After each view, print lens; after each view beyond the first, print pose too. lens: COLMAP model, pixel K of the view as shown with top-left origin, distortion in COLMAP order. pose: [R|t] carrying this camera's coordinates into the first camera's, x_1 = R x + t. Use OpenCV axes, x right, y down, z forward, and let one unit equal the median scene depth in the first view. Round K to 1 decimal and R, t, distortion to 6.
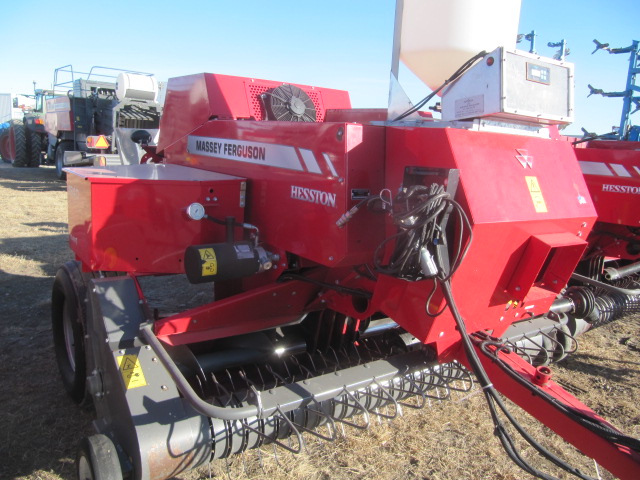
lens RADIAL K [[528.6, 0, 320.0], [0, 528.6, 240.0], [0, 0, 1]] dist [-0.035900, -0.000898]
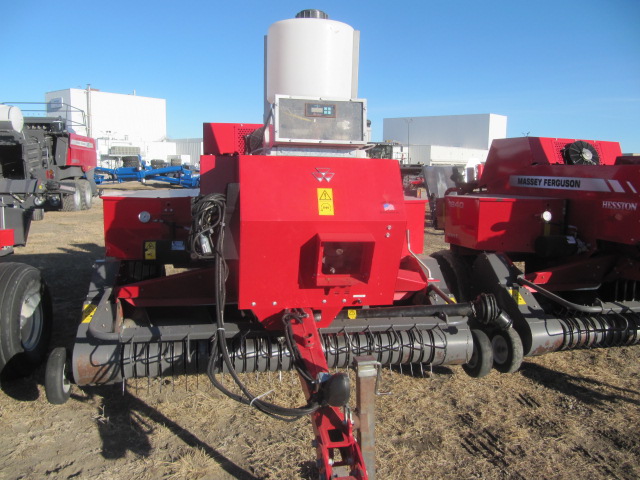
lens RADIAL K [[528.6, 0, 320.0], [0, 528.6, 240.0], [0, 0, 1]] dist [-0.035900, -0.000898]
pose [[0.909048, 0.018249, -0.416292, 0.938017], [-0.043375, 0.997757, -0.050979, 0.073869], [0.414428, 0.064399, 0.907801, -0.182365]]
